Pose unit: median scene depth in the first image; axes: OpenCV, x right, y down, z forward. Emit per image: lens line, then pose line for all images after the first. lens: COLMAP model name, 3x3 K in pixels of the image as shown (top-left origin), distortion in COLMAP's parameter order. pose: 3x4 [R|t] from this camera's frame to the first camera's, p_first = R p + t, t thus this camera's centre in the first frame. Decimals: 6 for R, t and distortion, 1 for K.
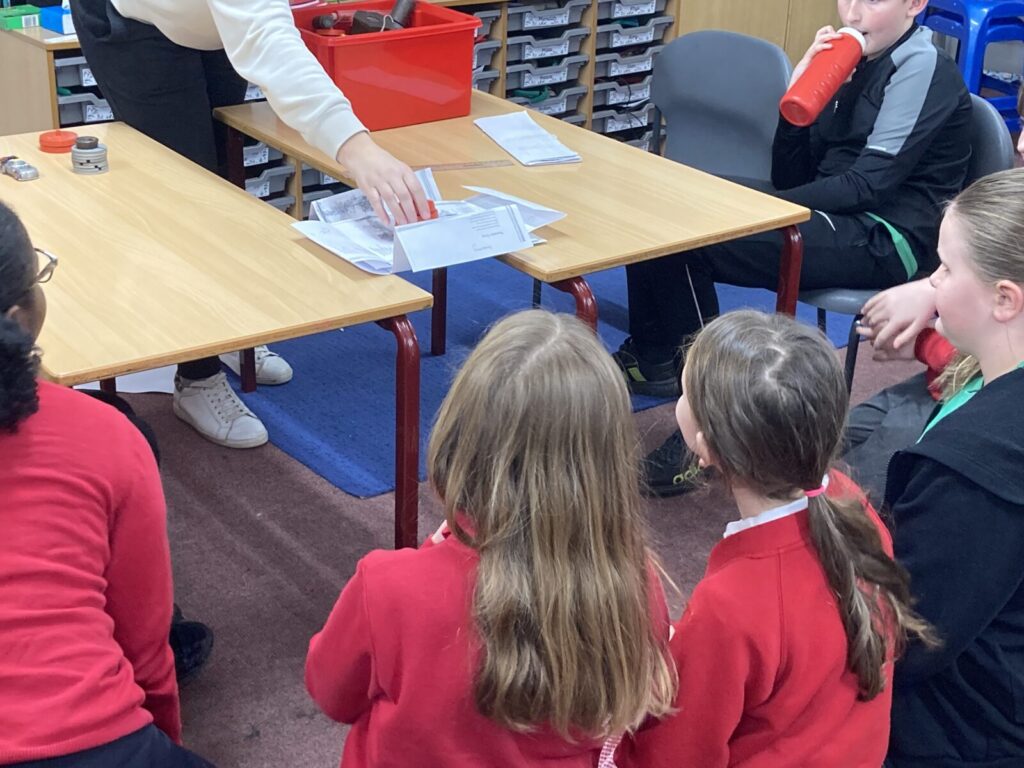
lens RADIAL K [[1614.7, 0, 512.0], [0, 1614.7, 384.0], [0, 0, 1]] dist [0.022533, 0.030435]
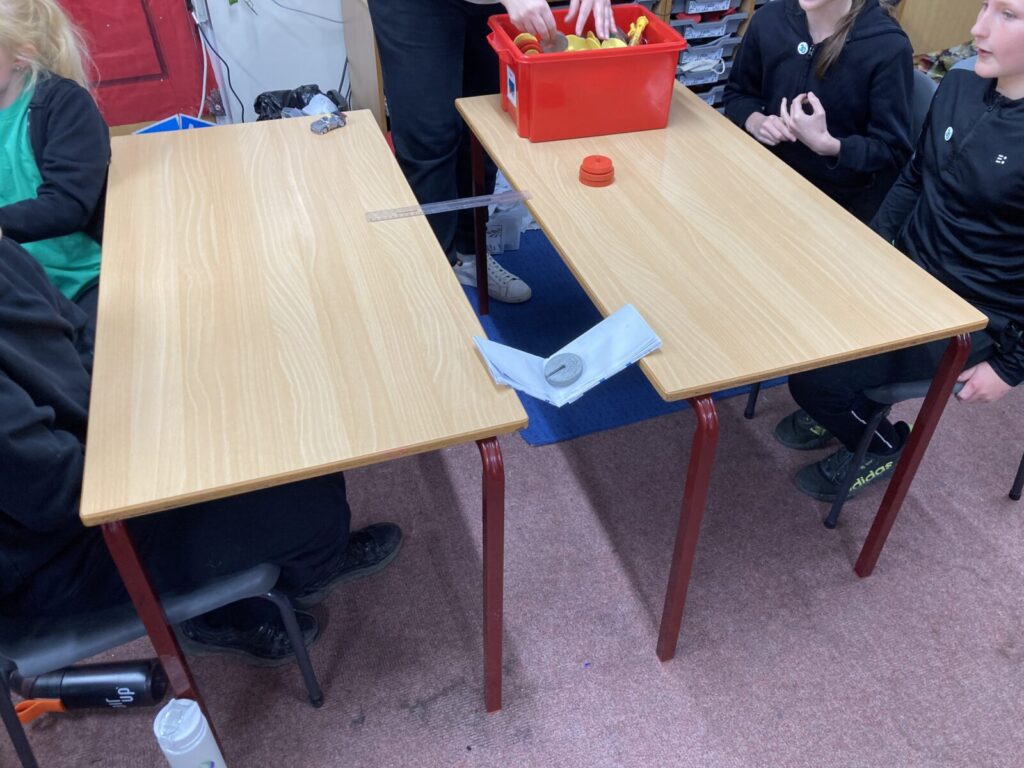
lens RADIAL K [[846.4, 0, 529.8], [0, 846.4, 380.7], [0, 0, 1]] dist [0.007712, -0.009756]
pose [[0.957940, 0.176201, -0.226504, 0.045626], [-0.107994, 0.952625, 0.284330, -0.173270], [0.265872, -0.247910, 0.931586, 0.441989]]
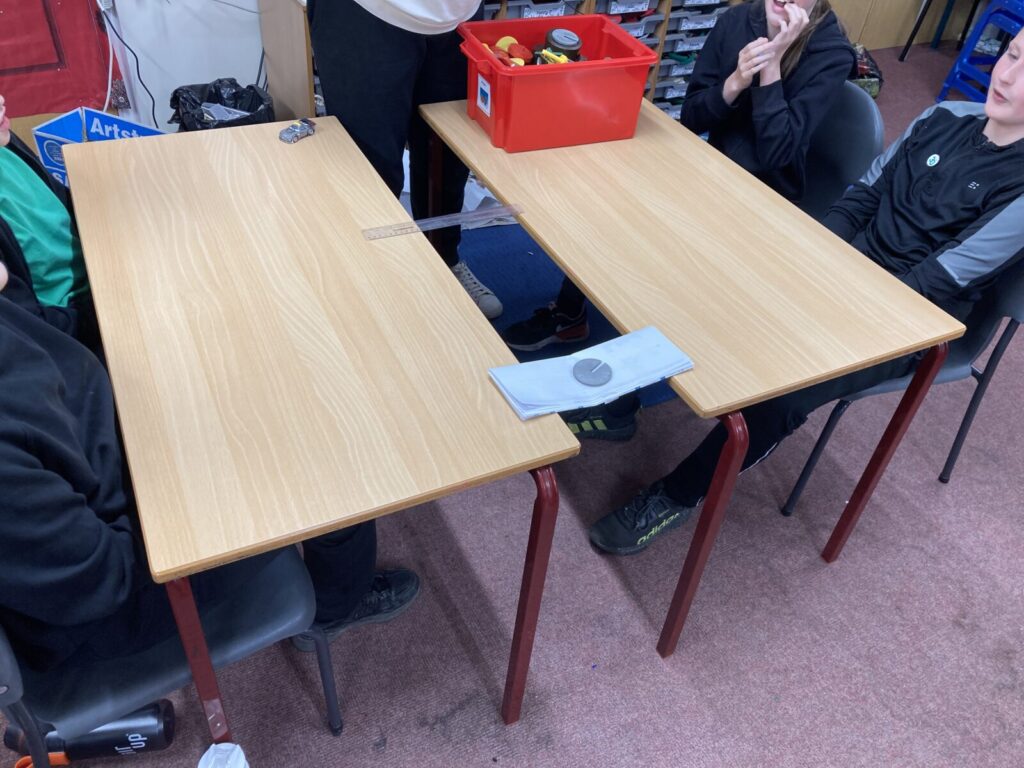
lens RADIAL K [[842.0, 0, 512.0], [0, 842.0, 384.0], [0, 0, 1]] dist [-0.001119, 0.002158]
pose [[0.985901, 0.147712, -0.078616, -0.048203], [-0.118377, 0.947758, 0.296211, -0.185994], [0.118263, -0.282729, 0.951882, 0.427774]]
